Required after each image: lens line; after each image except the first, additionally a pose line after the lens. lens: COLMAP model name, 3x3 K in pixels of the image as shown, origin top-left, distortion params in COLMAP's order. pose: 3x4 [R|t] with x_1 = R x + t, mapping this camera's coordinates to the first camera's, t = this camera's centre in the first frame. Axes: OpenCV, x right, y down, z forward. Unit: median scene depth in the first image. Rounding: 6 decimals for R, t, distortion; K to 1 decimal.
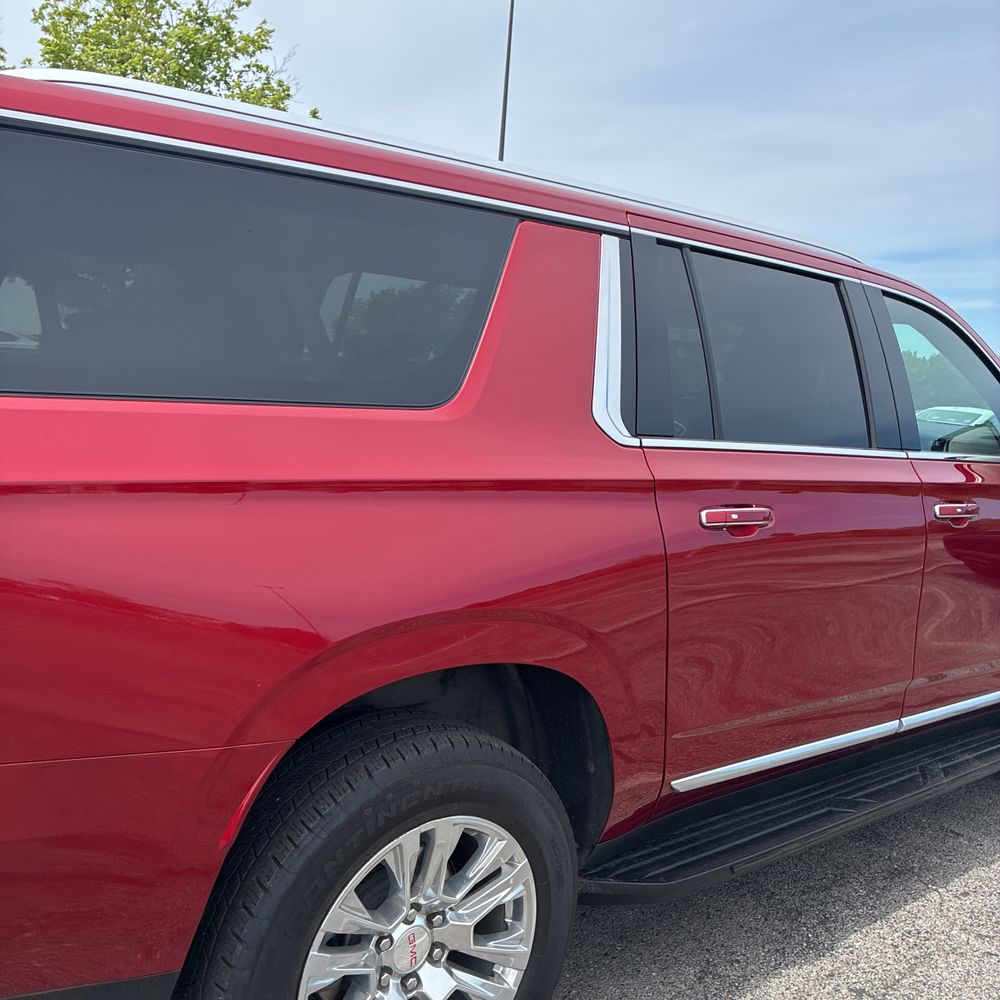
lens RADIAL K [[1018.9, 0, 491.7], [0, 1018.9, 496.3], [0, 0, 1]] dist [0.022831, 0.000000]
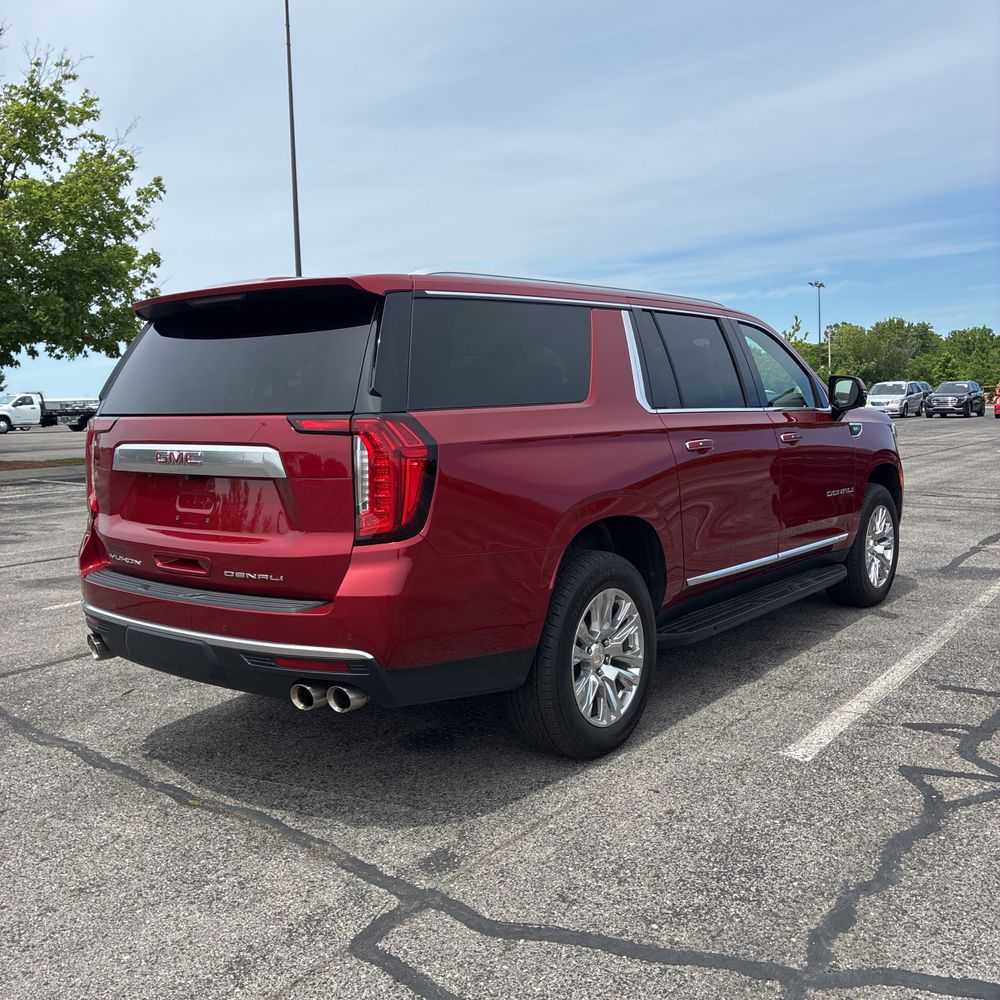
lens RADIAL K [[1018.9, 0, 494.9], [0, 1018.9, 497.1], [0, 0, 1]] dist [0.022831, 0.000000]
pose [[0.973069, -0.118604, 0.197660, -0.444130], [0.122001, 0.992517, -0.005053, 0.065994], [-0.195581, 0.029031, 0.980258, -0.695973]]
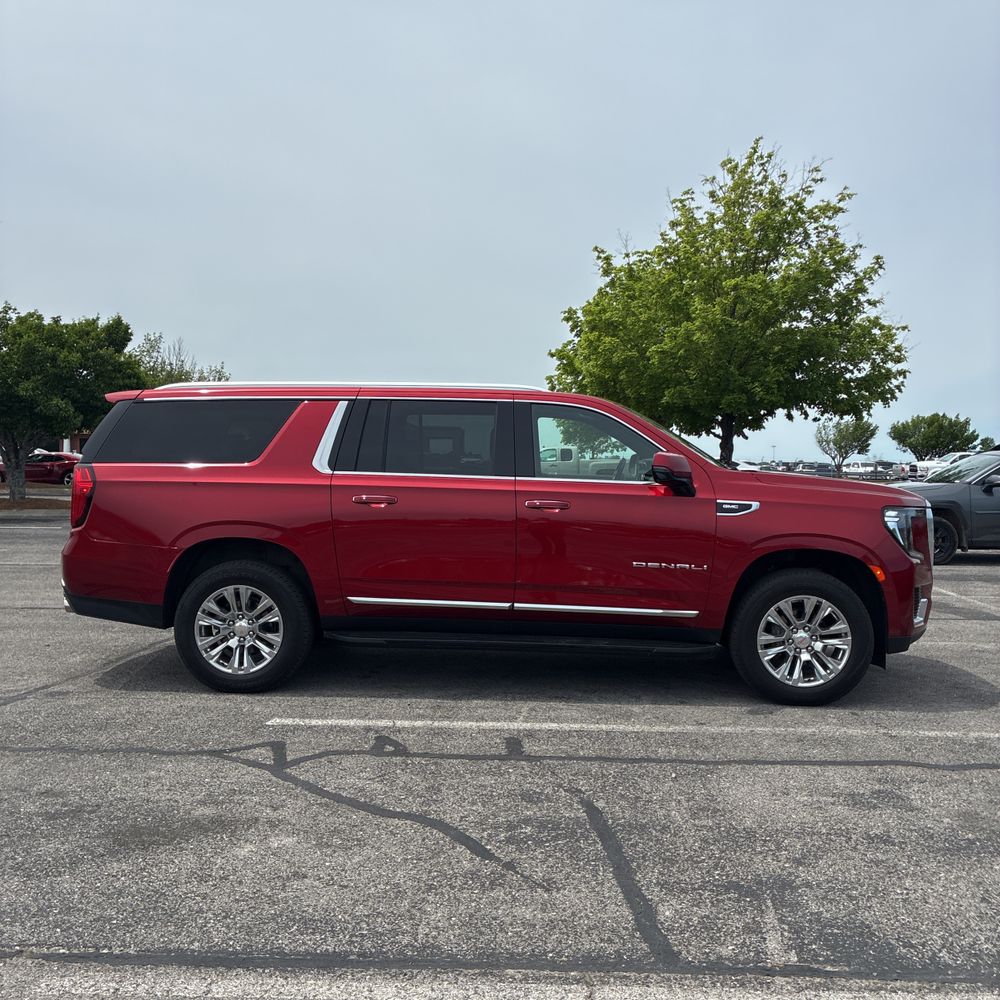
lens RADIAL K [[1018.9, 0, 509.0], [0, 1018.9, 505.7], [0, 0, 1]] dist [0.022831, 0.000000]
pose [[0.724184, -0.039121, -0.688496, 1.858991], [-0.039562, 0.994389, -0.098114, 0.225456], [0.688471, 0.098291, 0.718573, -0.526888]]
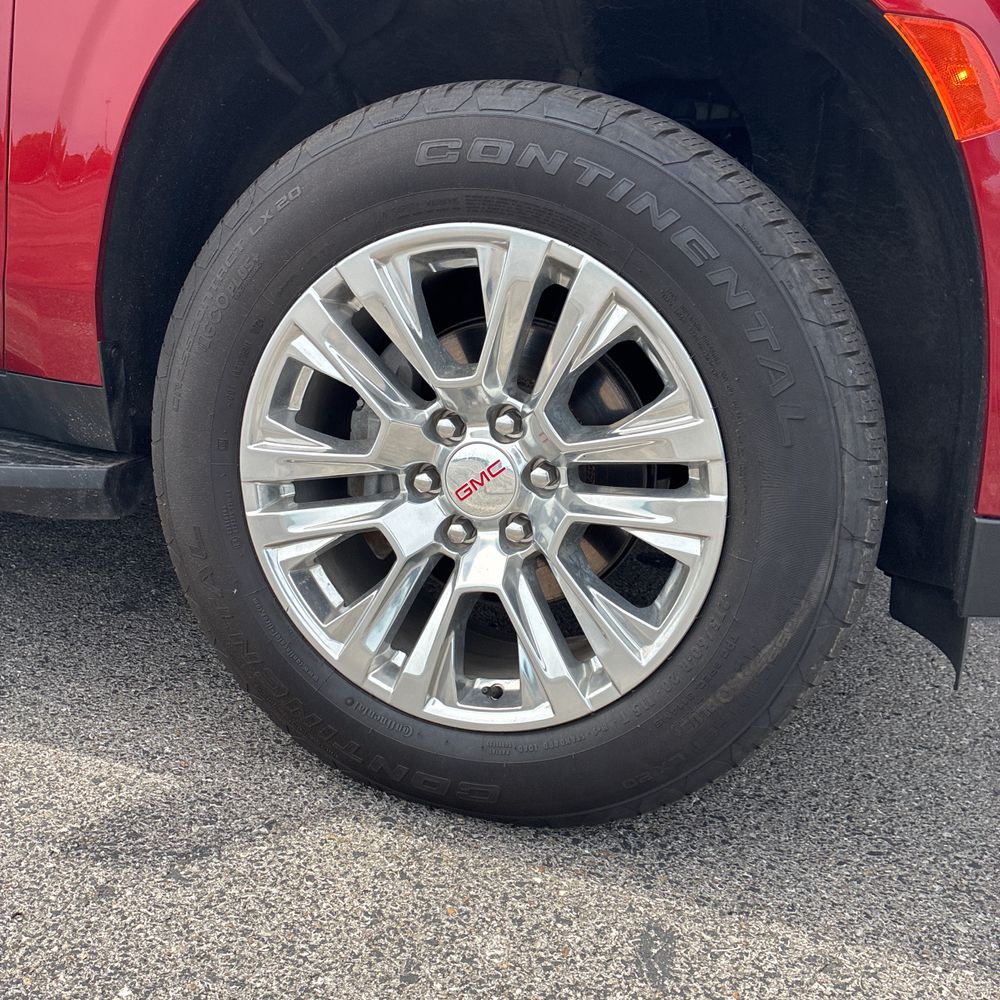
lens RADIAL K [[1018.9, 0, 506.1], [0, 1018.9, 498.6], [0, 0, 1]] dist [0.022831, 0.000000]
pose [[0.549168, 0.157609, -0.820715, 1.168123], [-0.125150, 0.986491, 0.105702, 0.234572], [0.826288, 0.044665, 0.561475, 1.205257]]
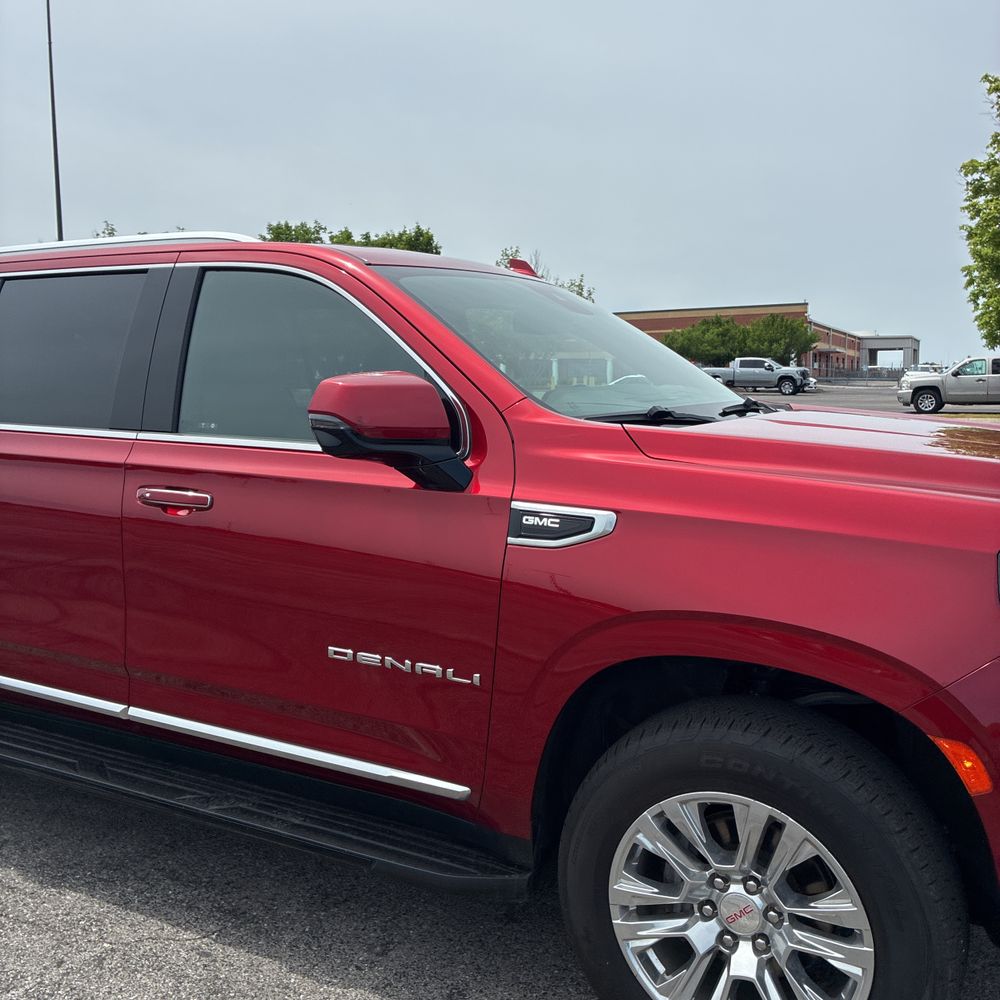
lens RADIAL K [[1018.9, 0, 507.4], [0, 1018.9, 483.8], [0, 0, 1]] dist [0.022831, 0.000000]
pose [[0.361545, 0.019472, -0.932151, 1.454077], [-0.076677, 0.997016, -0.008913, -0.014079], [0.929196, 0.074697, 0.361960, 0.976466]]
